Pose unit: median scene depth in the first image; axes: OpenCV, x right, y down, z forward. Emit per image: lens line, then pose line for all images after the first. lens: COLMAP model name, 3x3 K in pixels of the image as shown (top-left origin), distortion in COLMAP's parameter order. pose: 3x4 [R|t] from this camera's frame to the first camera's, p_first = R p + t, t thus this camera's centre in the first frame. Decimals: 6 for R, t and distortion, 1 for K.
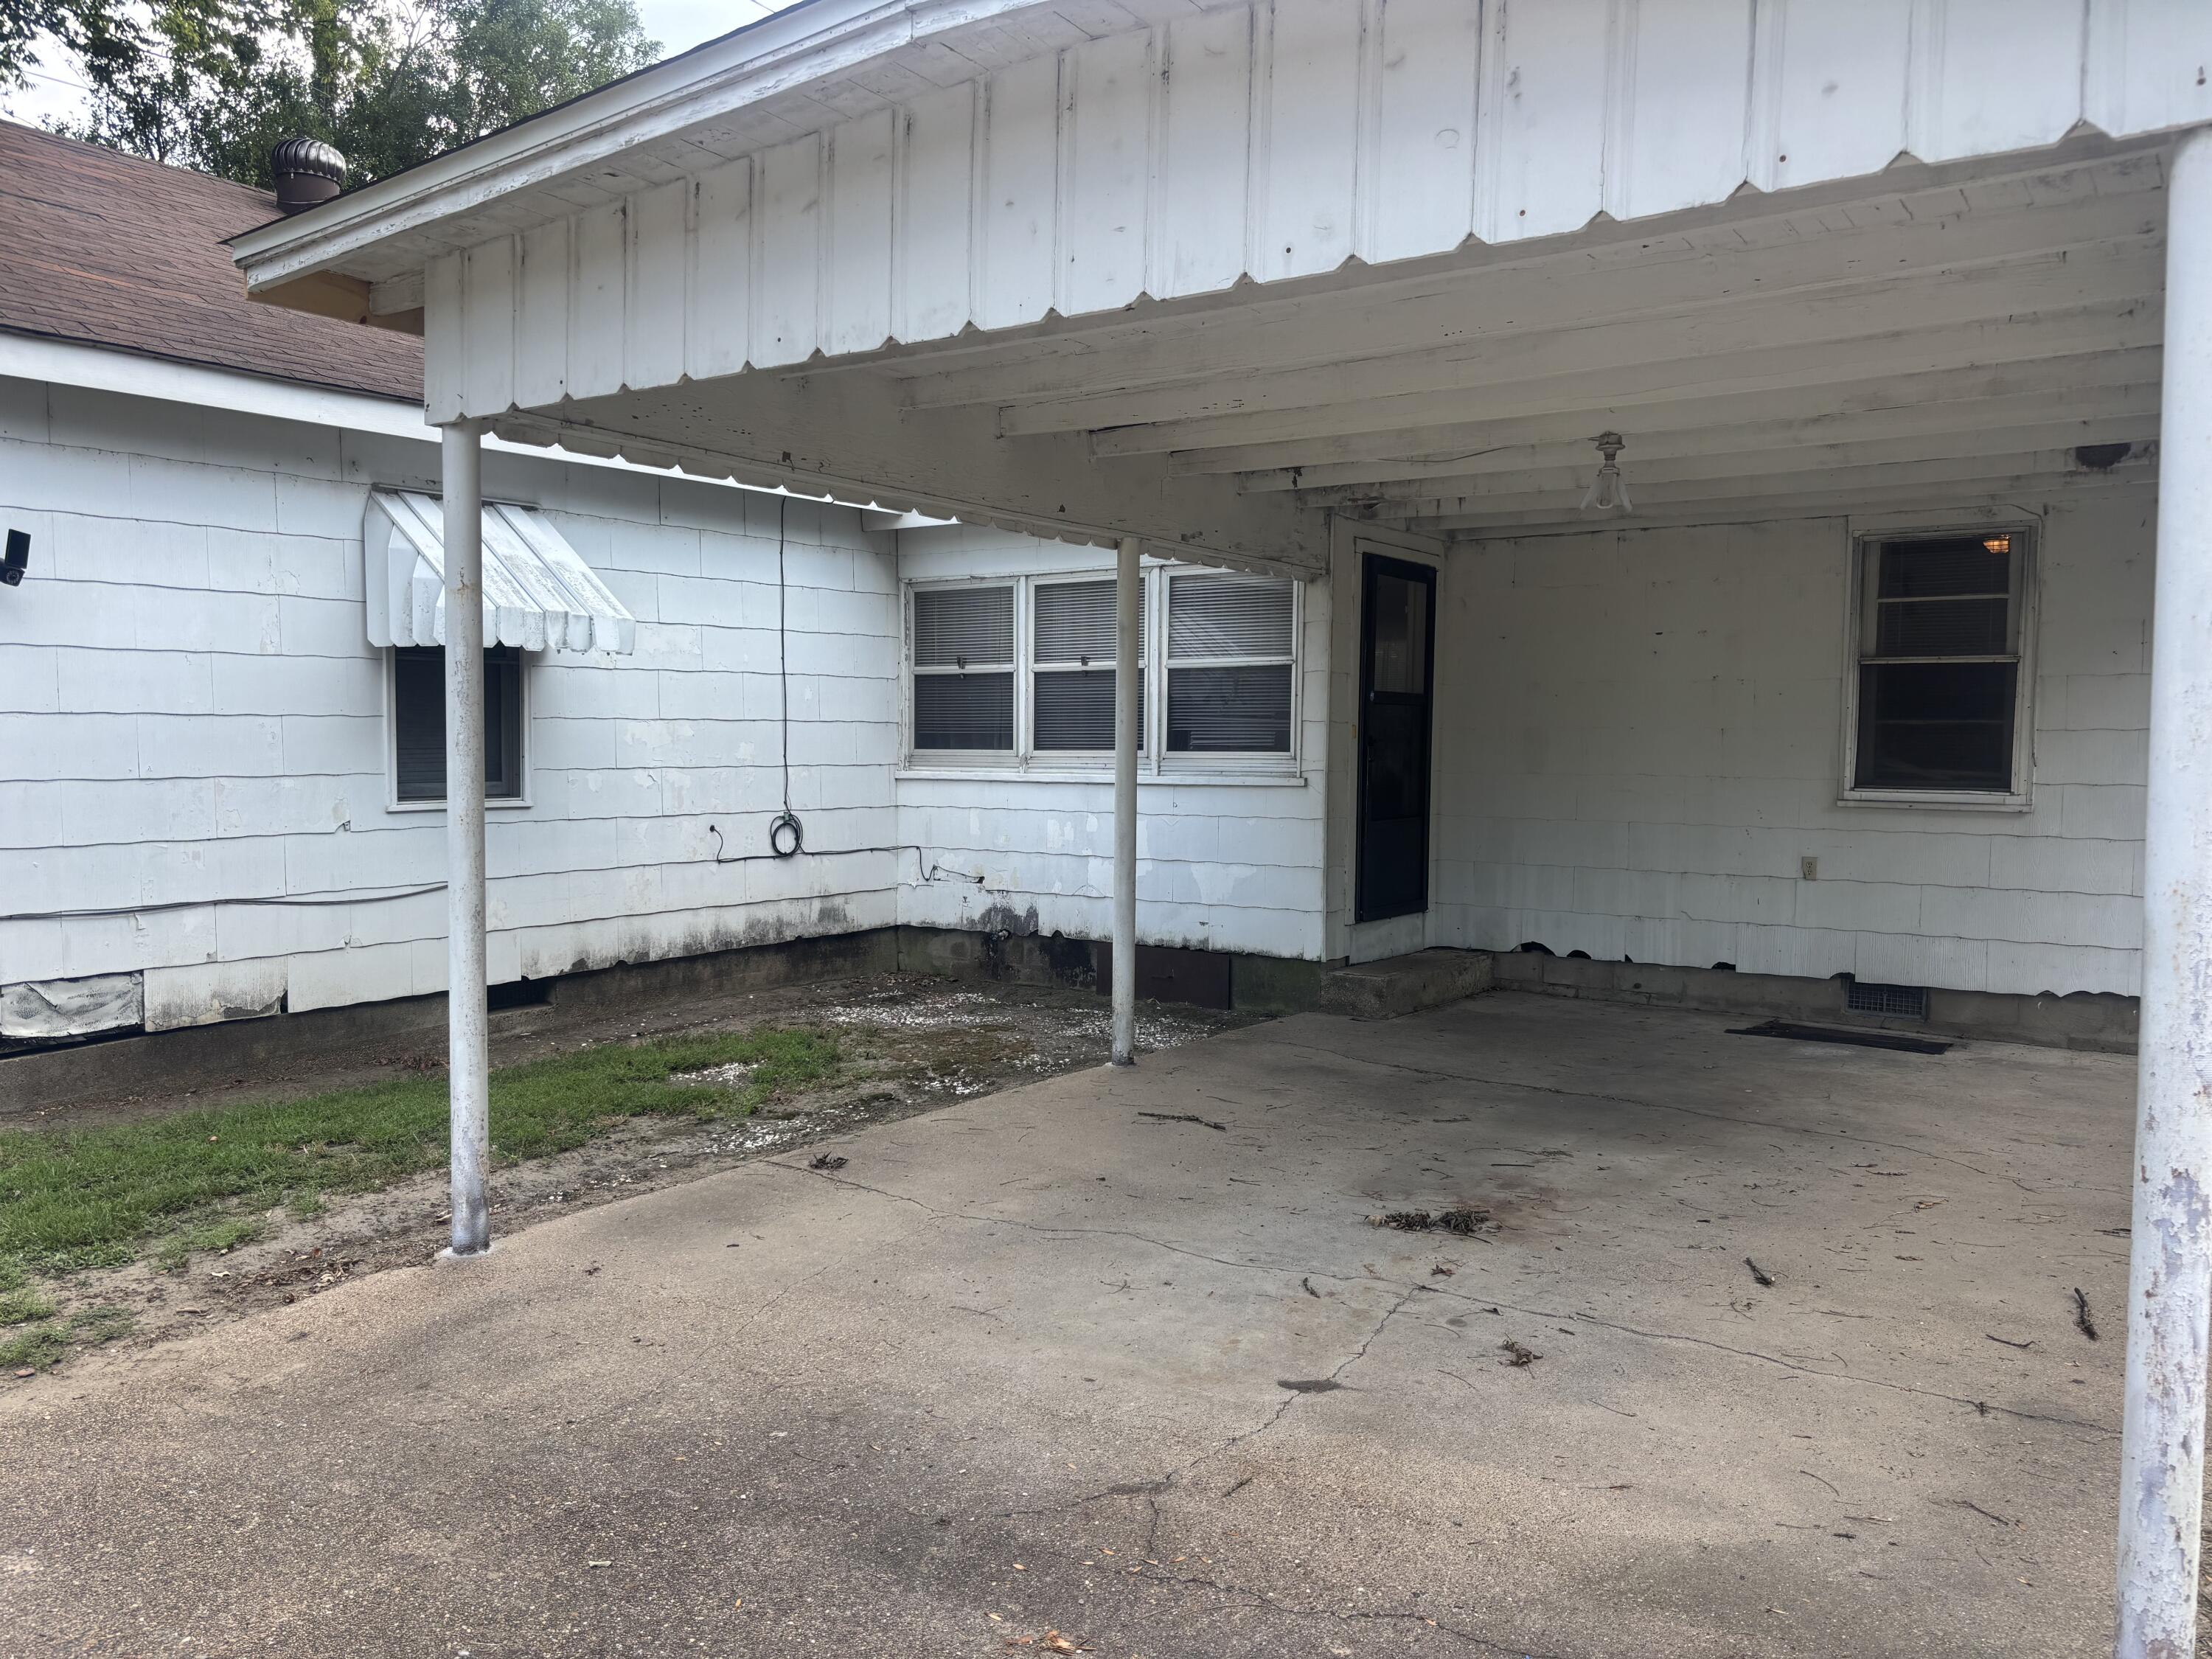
lens RADIAL K [[1668.6, 0, 1125.5], [0, 1668.6, 833.2], [0, 0, 1]] dist [0.042088, -0.061437]
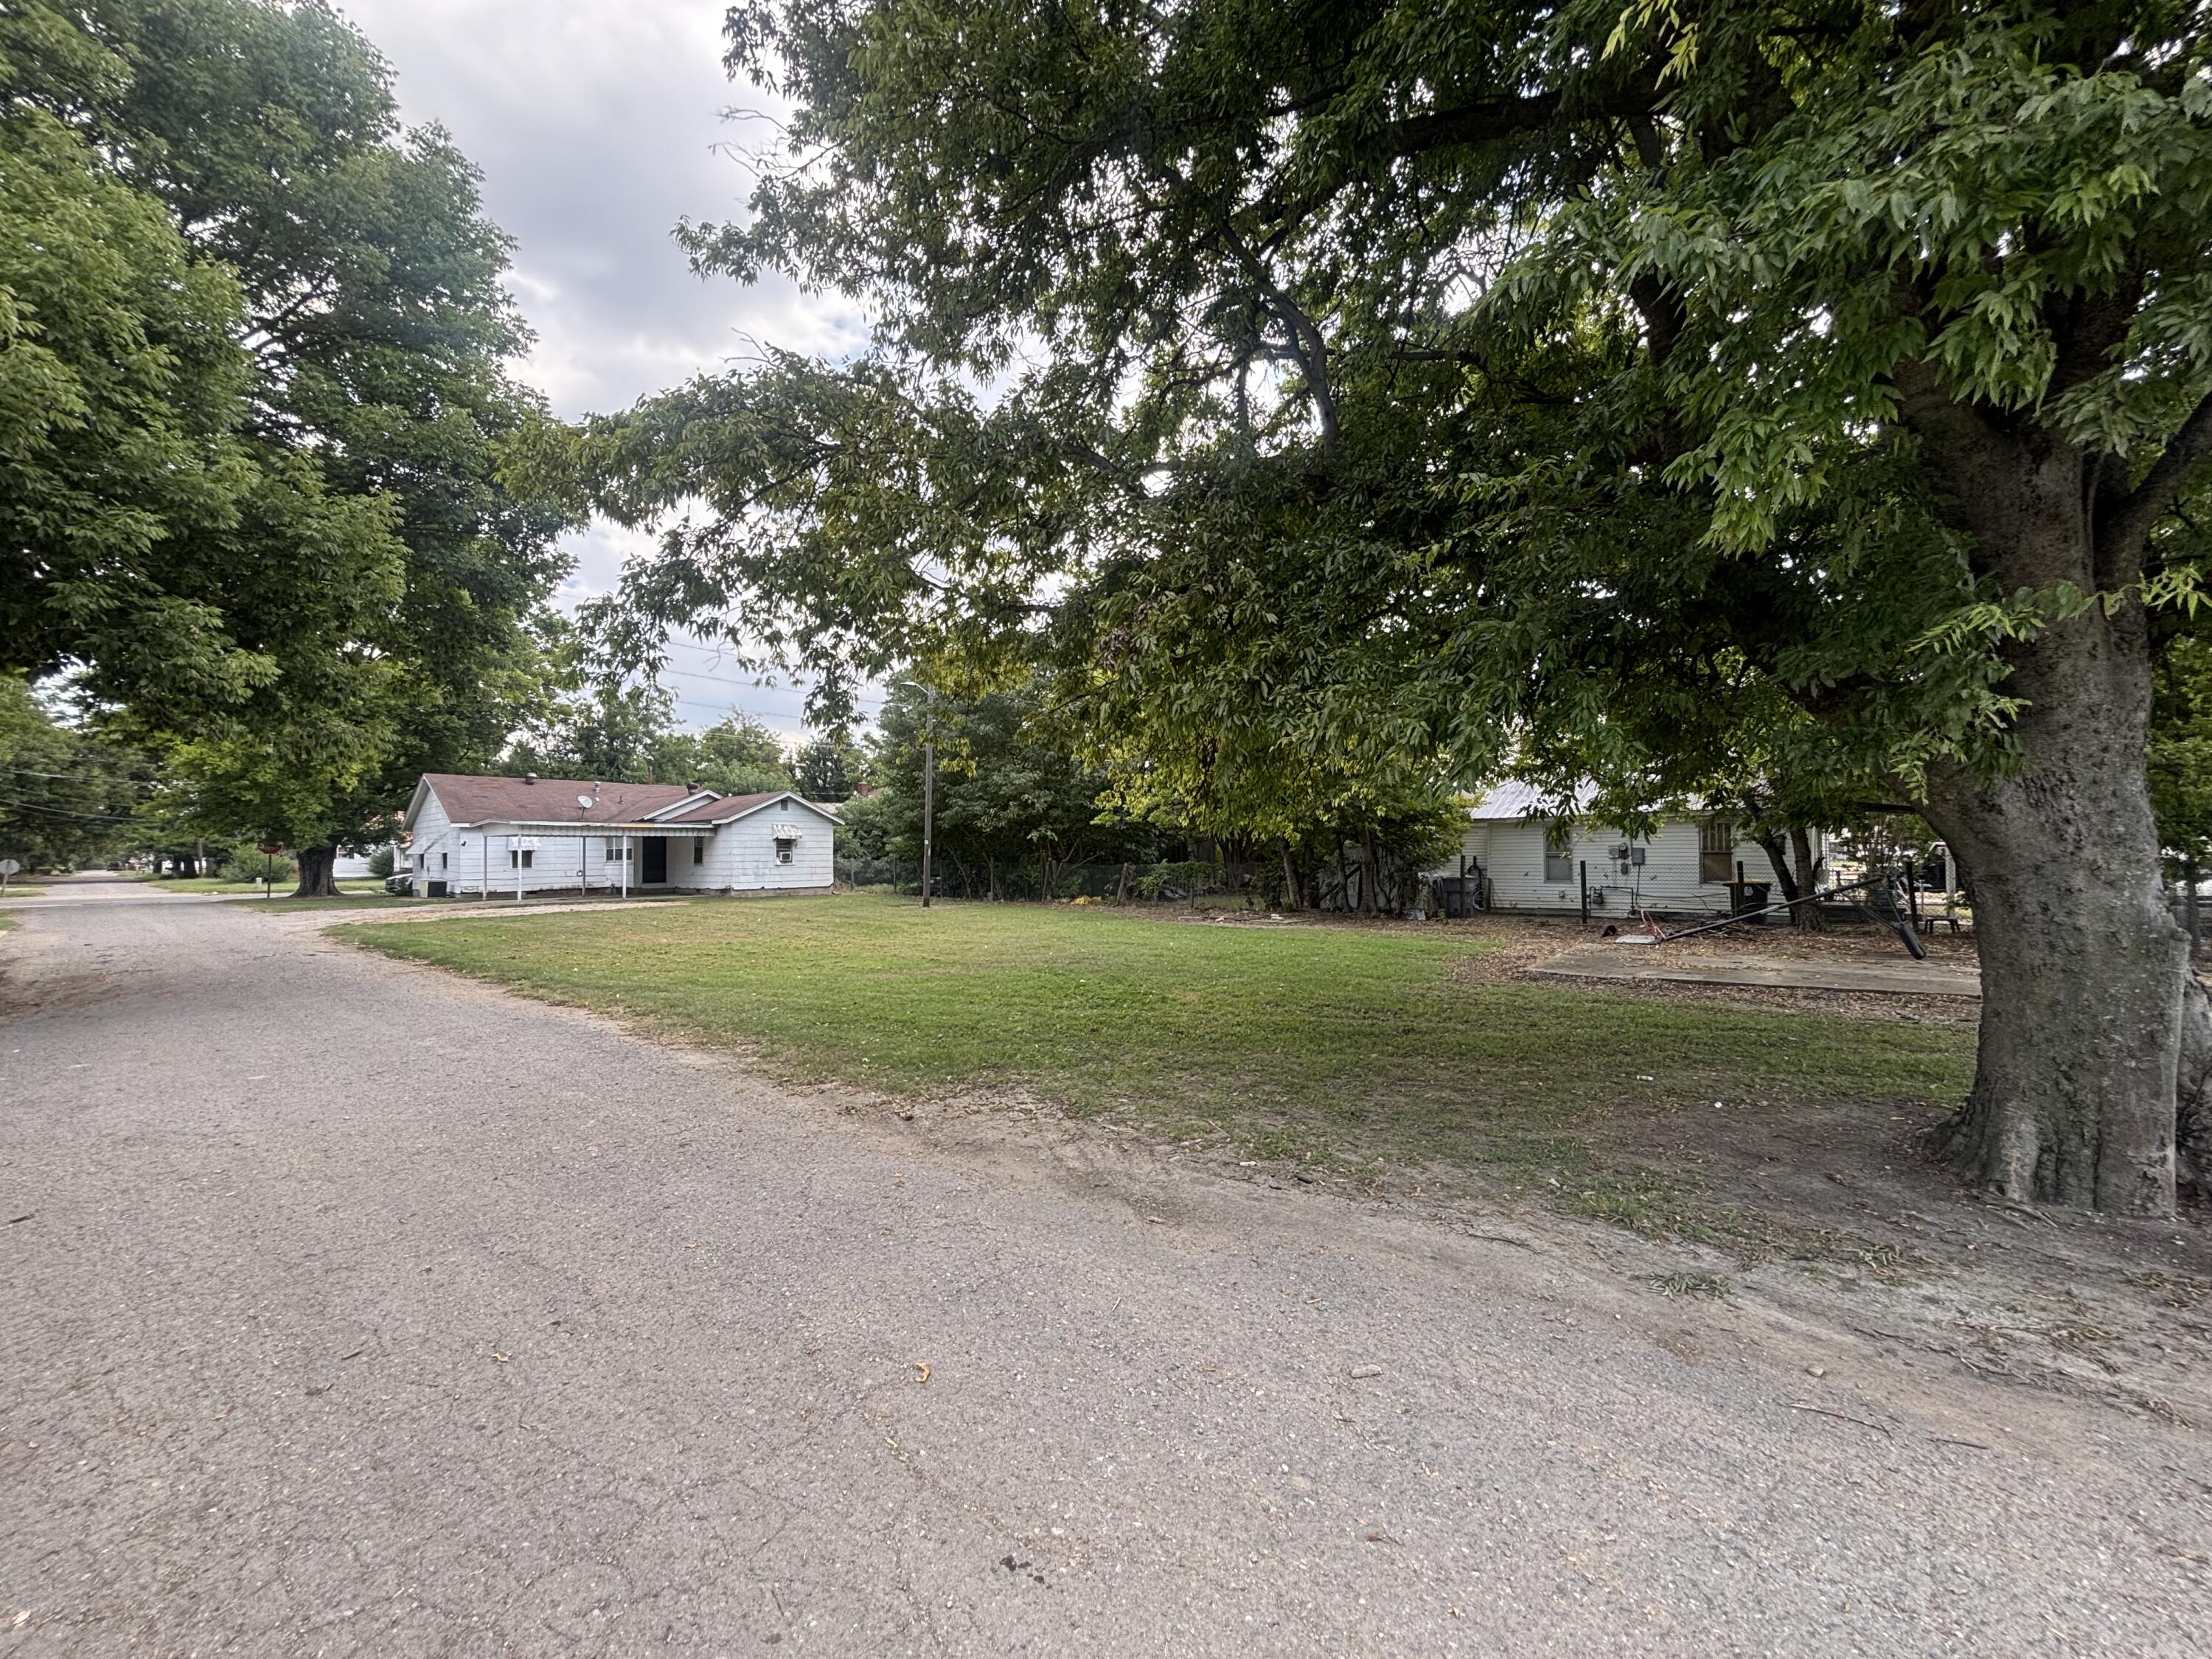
lens RADIAL K [[896.8, 0, 1102.7], [0, 896.8, 830.3], [0, 0, 1]] dist [0.001452, -0.000264]
pose [[0.992667, -0.025693, -0.118122, 2.643208], [0.016139, 0.996572, -0.081143, 0.177398], [0.119802, 0.078642, 0.989678, -2.712703]]
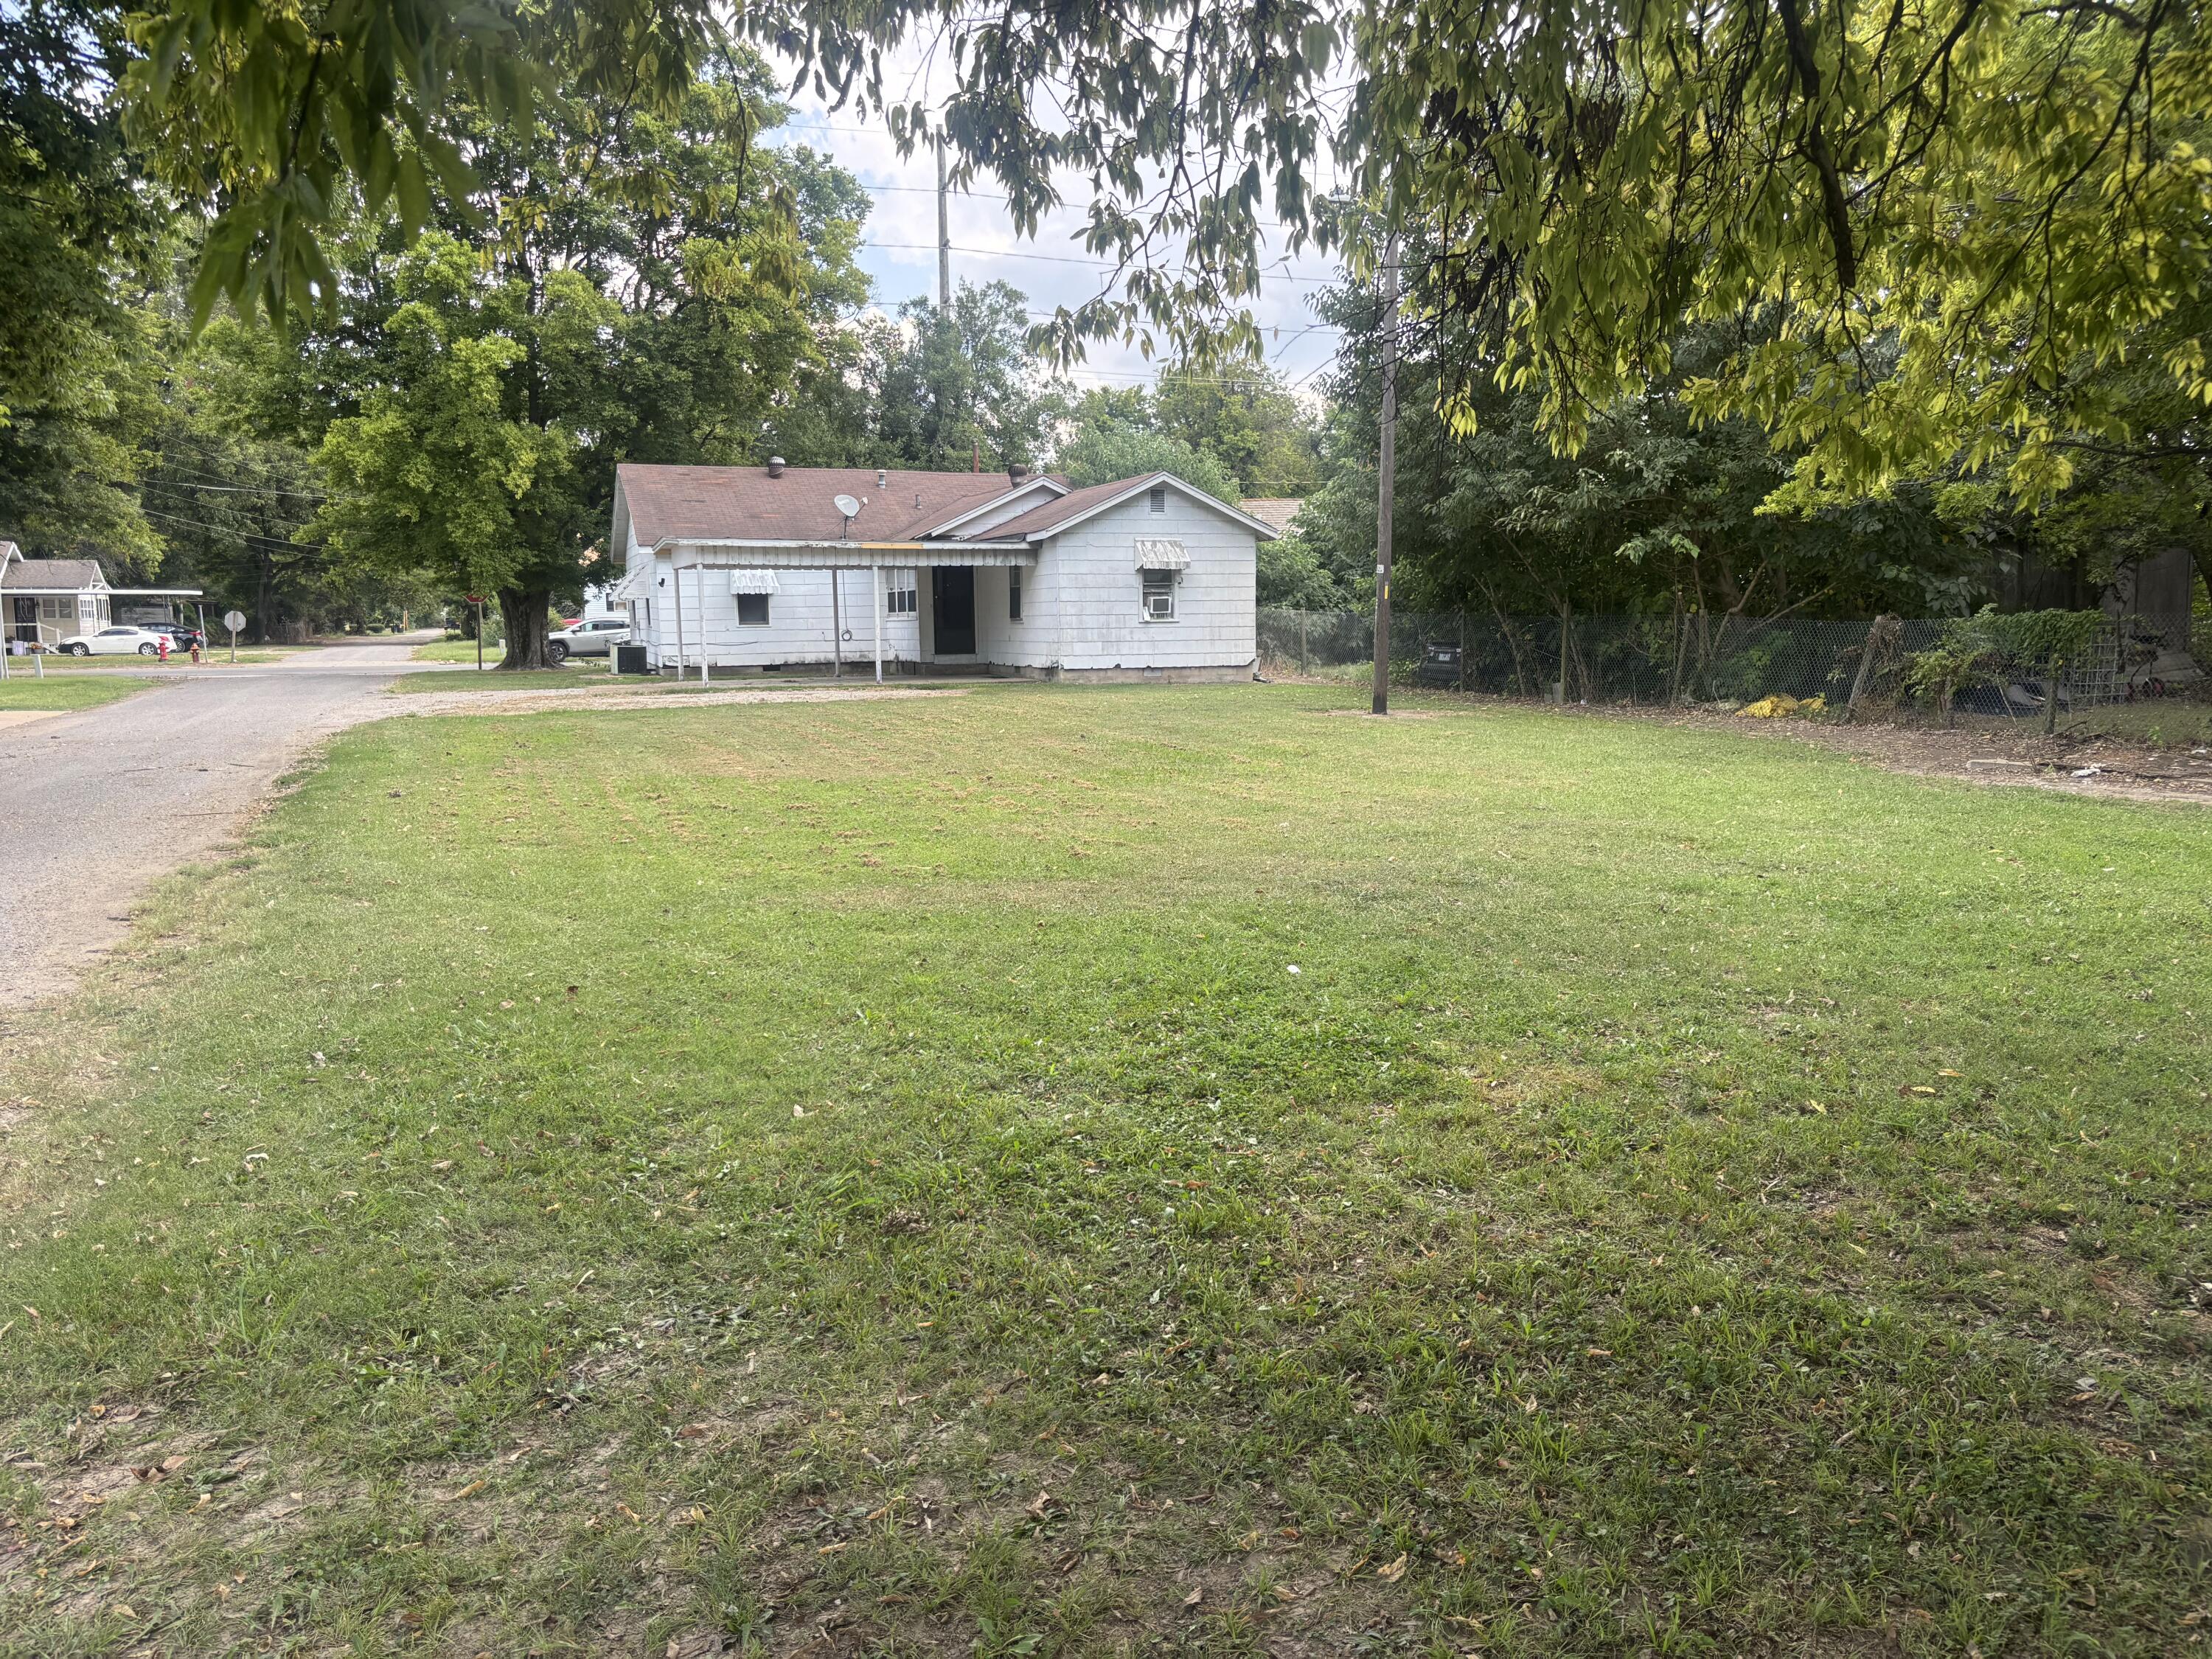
lens RADIAL K [[1668.6, 0, 1125.5], [0, 1668.6, 833.2], [0, 0, 1]] dist [0.042088, -0.061437]
pose [[0.830266, 0.050542, -0.555071, 2.793986], [-0.007688, 0.996824, 0.079267, 0.163375], [0.557314, -0.061546, 0.828017, -2.113577]]
